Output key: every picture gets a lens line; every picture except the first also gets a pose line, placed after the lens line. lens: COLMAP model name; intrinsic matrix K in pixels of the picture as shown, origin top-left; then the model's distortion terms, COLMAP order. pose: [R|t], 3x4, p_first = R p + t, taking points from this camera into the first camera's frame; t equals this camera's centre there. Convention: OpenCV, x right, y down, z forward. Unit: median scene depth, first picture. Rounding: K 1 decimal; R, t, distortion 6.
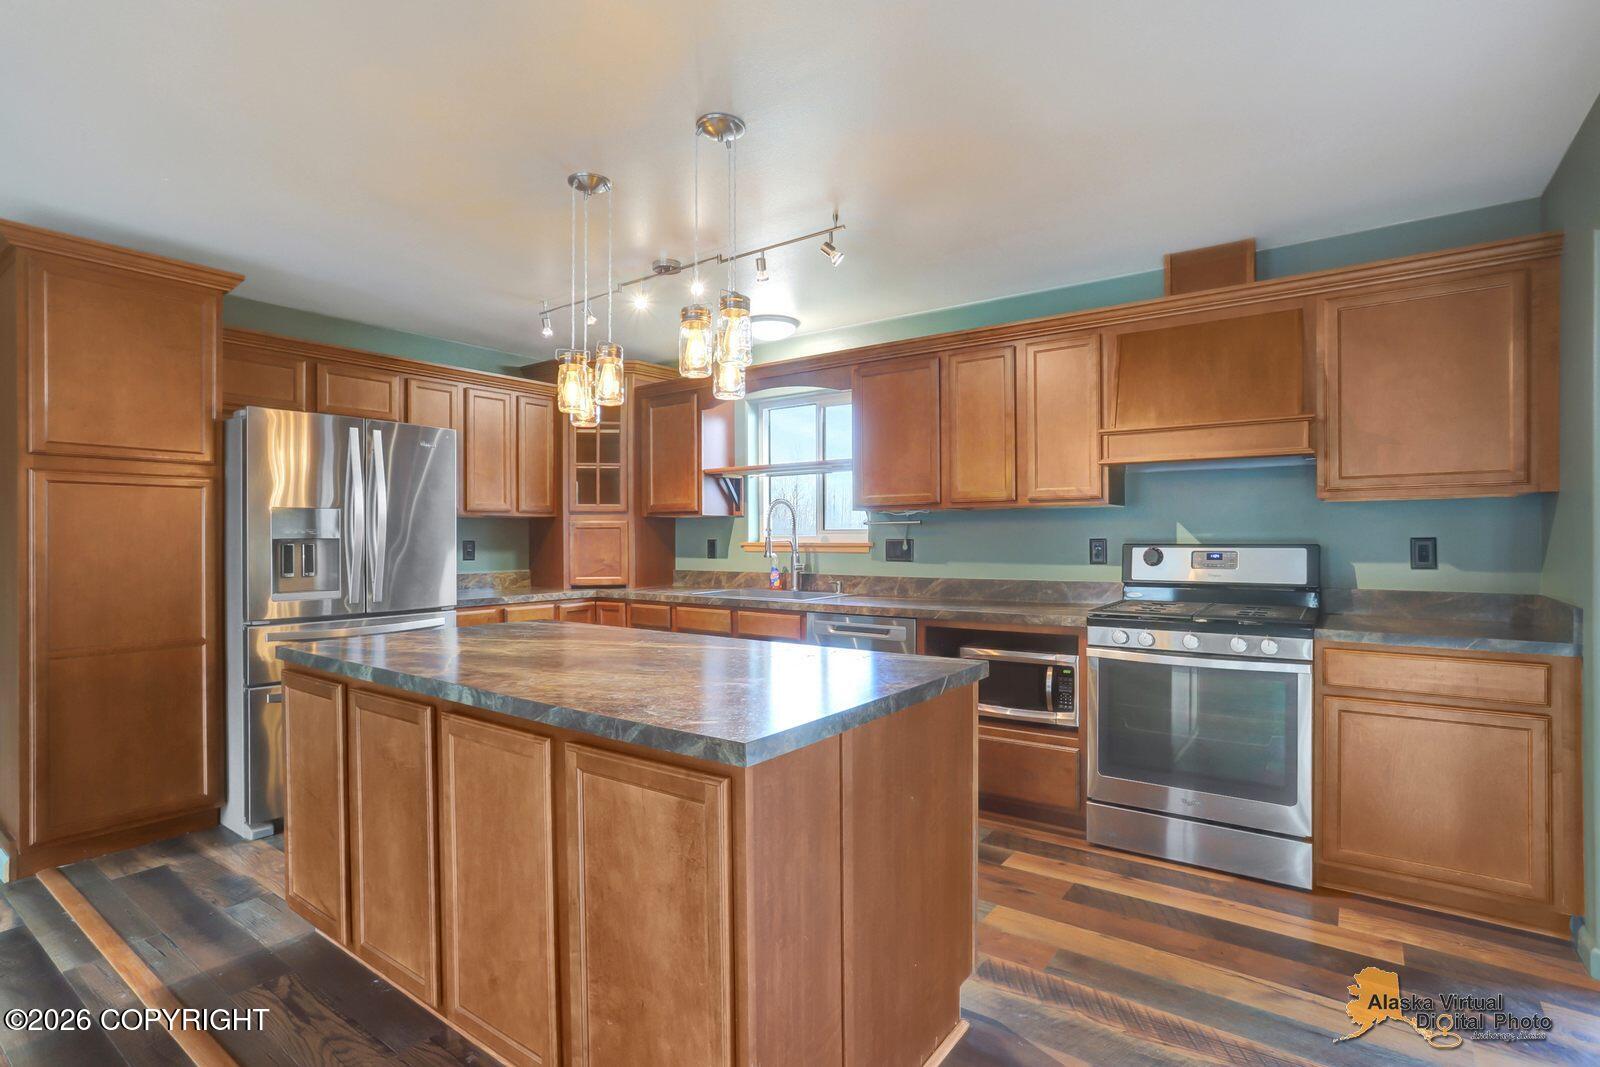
lens RADIAL K [[787.1, 0, 800.7], [0, 787.1, 533.0], [0, 0, 1]] dist [-0.045037, 0.020534]
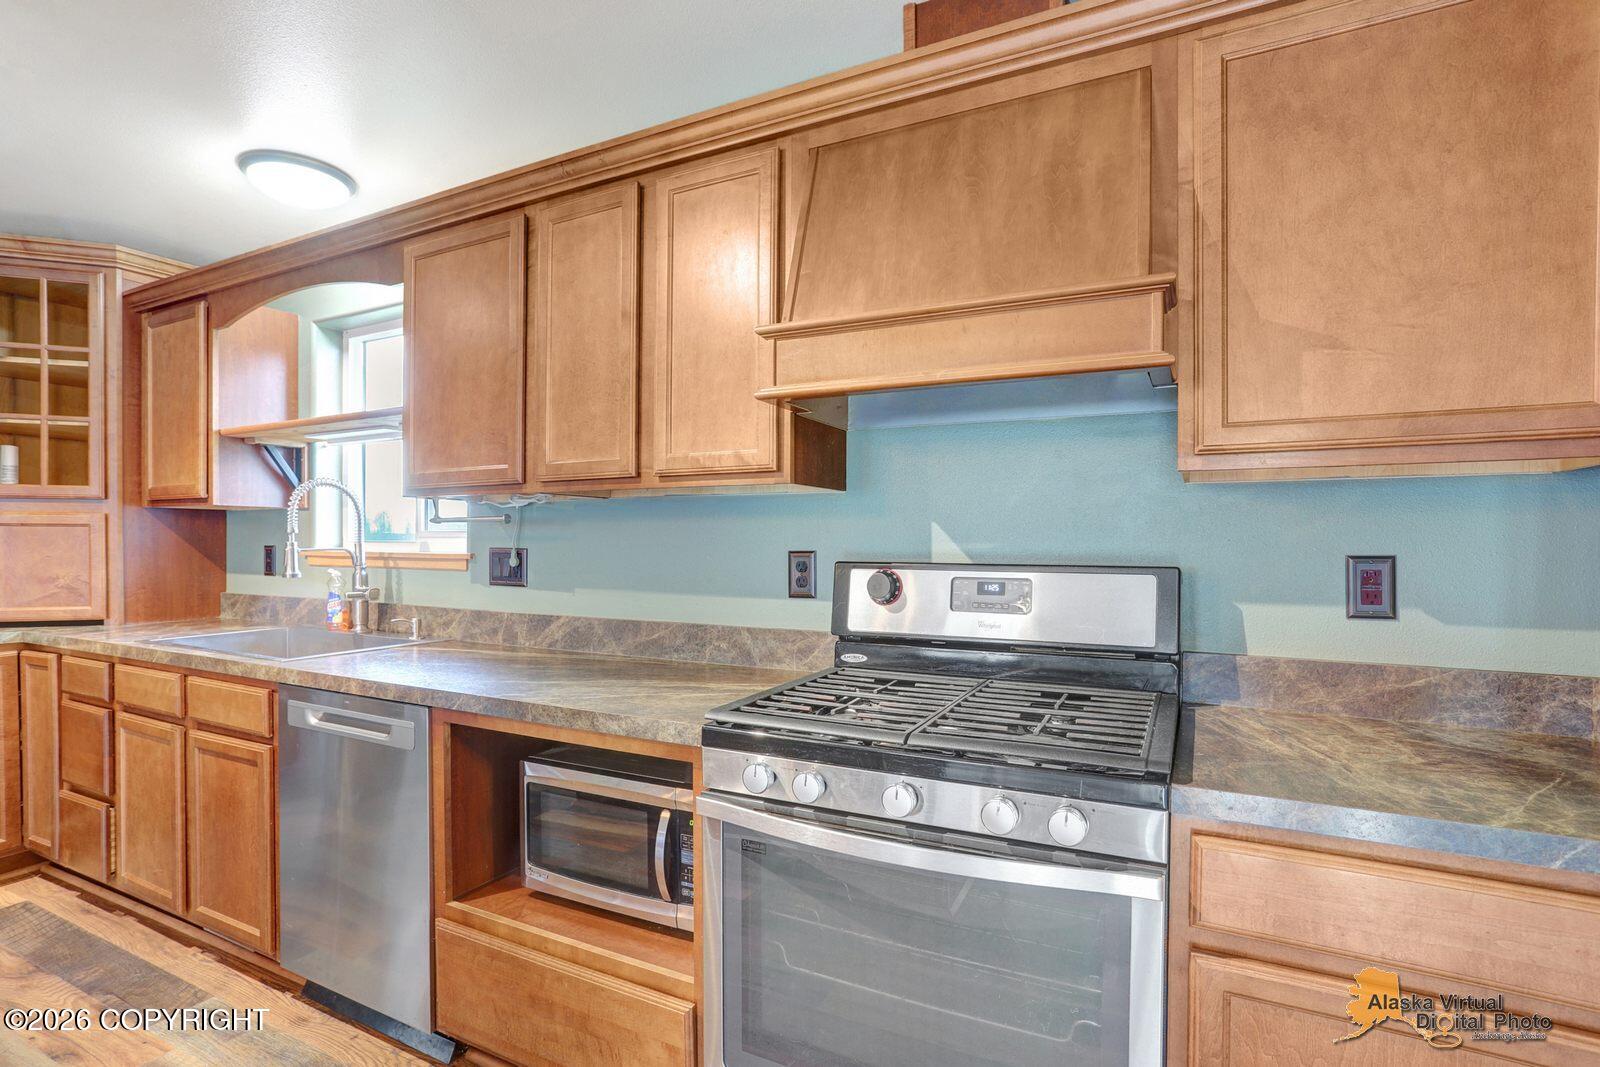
lens RADIAL K [[787.1, 0, 805.8], [0, 787.1, 540.0], [0, 0, 1]] dist [-0.045037, 0.020534]
pose [[0.987617, 0.009333, 0.156605, 0.314243], [-0.009651, 0.999953, 0.001275, -0.001375], [-0.156586, -0.002771, 0.987660, 0.481871]]
